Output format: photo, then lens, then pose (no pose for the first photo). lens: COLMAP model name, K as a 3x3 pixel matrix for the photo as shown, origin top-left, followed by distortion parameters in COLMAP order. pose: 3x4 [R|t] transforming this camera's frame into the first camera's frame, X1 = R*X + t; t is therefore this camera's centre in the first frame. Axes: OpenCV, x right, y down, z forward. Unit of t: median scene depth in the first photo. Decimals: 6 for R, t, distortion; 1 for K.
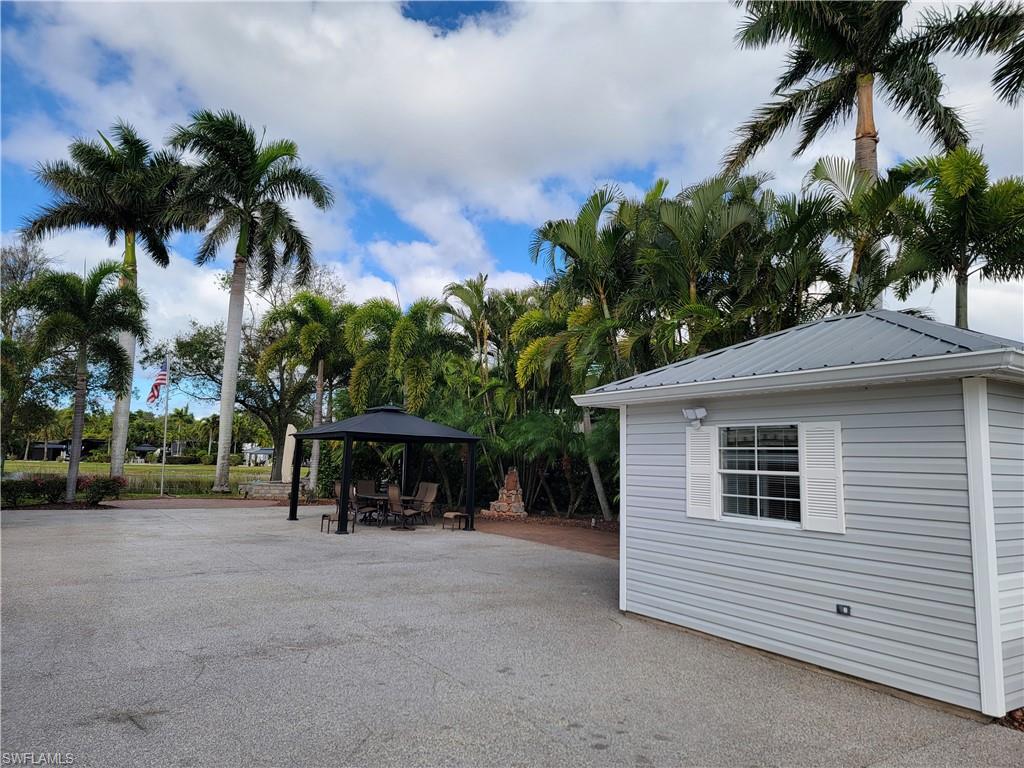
lens RADIAL K [[706.5, 0, 515.9], [0, 706.5, 377.5], [0, 0, 1]] dist [0.089747, -0.079265]
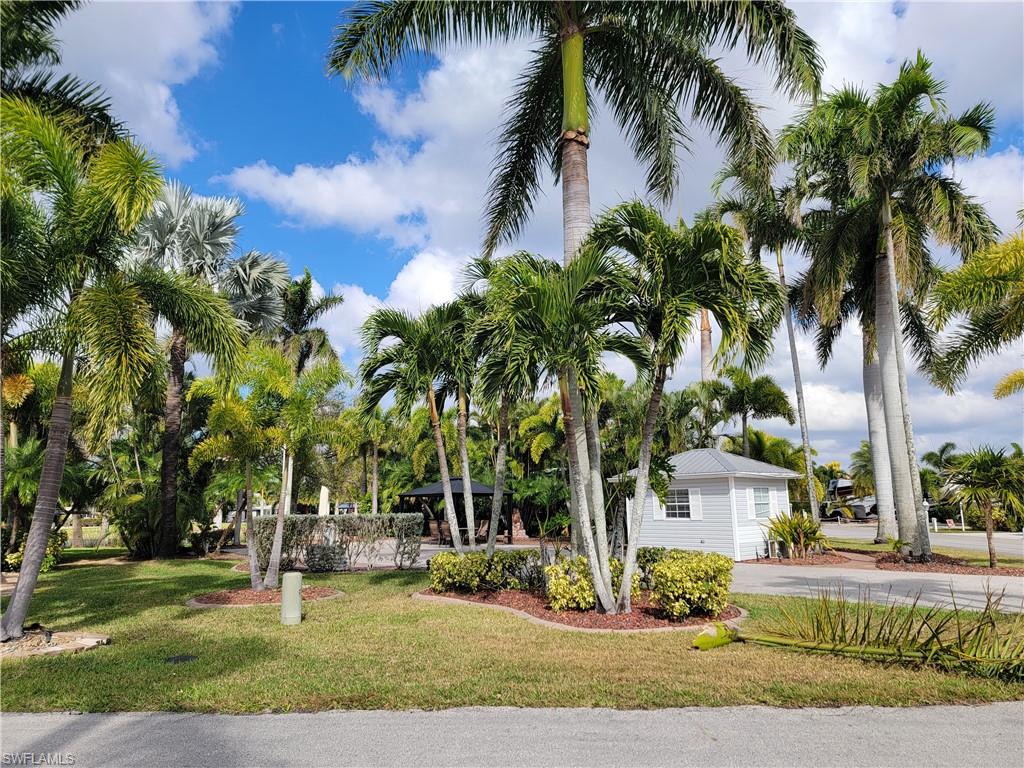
lens RADIAL K [[706.5, 0, 515.9], [0, 706.5, 377.5], [0, 0, 1]] dist [0.089747, -0.079265]
pose [[0.983038, 0.002654, 0.183385, -0.336105], [0.008745, 0.998079, -0.061326, -0.085464], [-0.183195, 0.061890, 0.981126, -0.714799]]
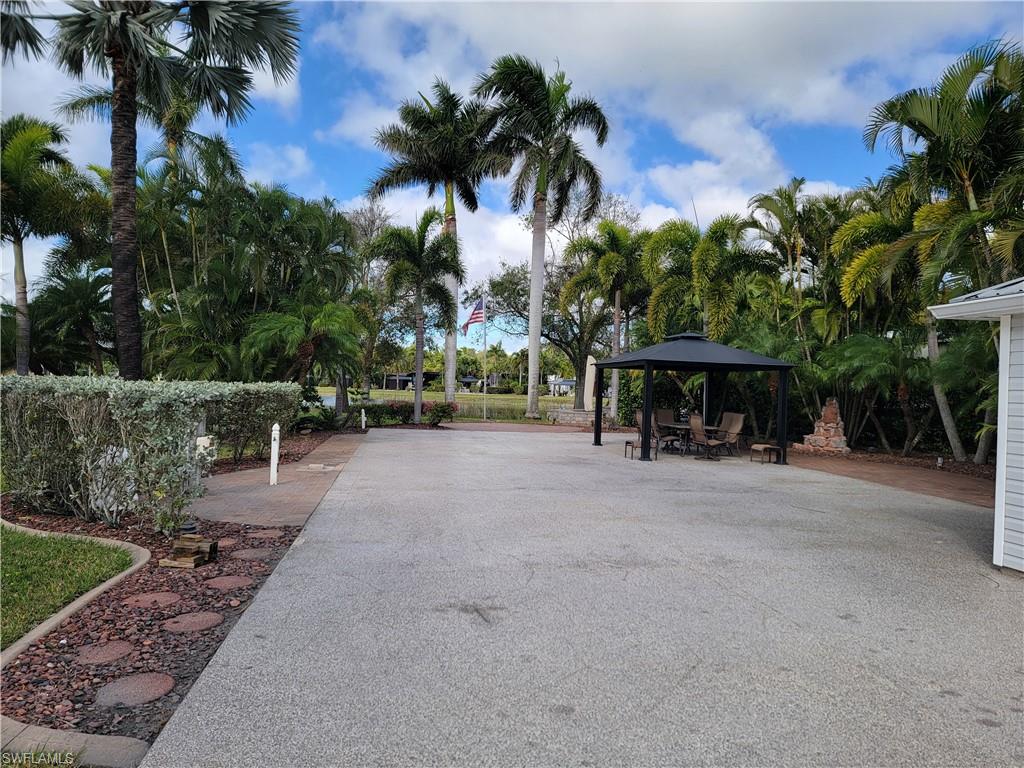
lens RADIAL K [[705.4, 0, 506.6], [0, 705.4, 389.6], [0, 0, 1]] dist [0.088962, -0.078705]
pose [[0.912632, 0.001255, -0.408779, -0.010131], [0.044615, 0.993716, 0.102658, 0.005587], [0.406339, -0.111926, 0.906841, 0.015321]]
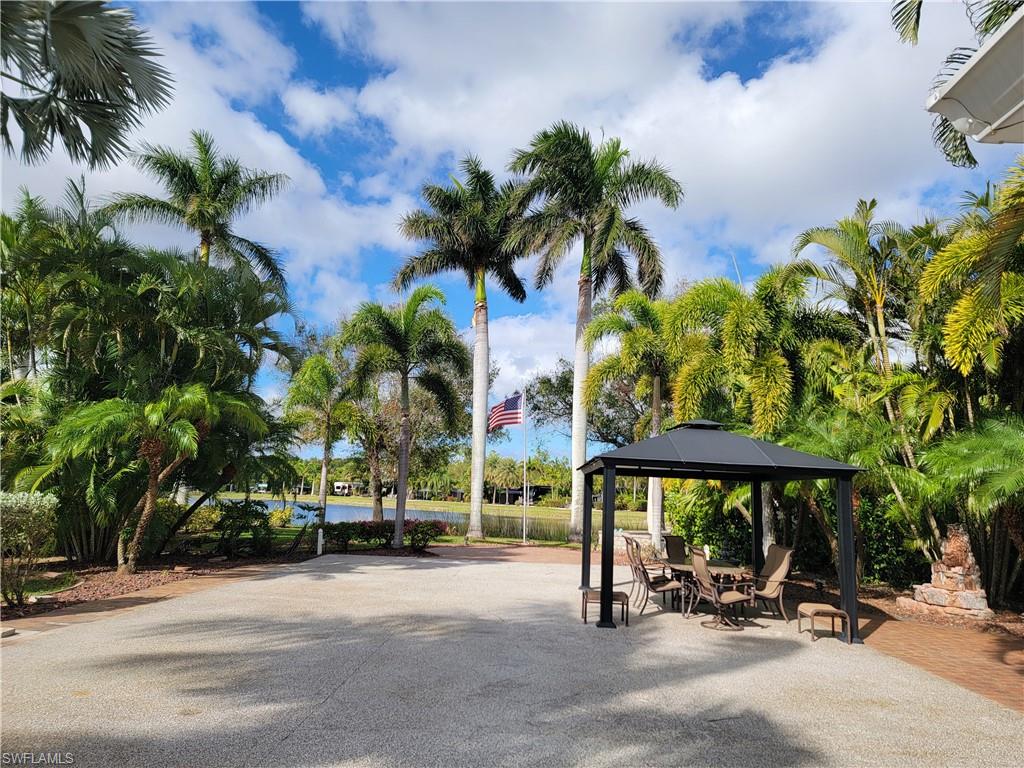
lens RADIAL K [[706.5, 0, 515.9], [0, 706.5, 377.5], [0, 0, 1]] dist [0.089747, -0.079265]
pose [[0.827530, -0.088261, -0.554441, 0.037488], [0.050401, 0.995257, -0.083208, 0.041302], [0.559155, 0.040913, 0.828053, 0.334228]]
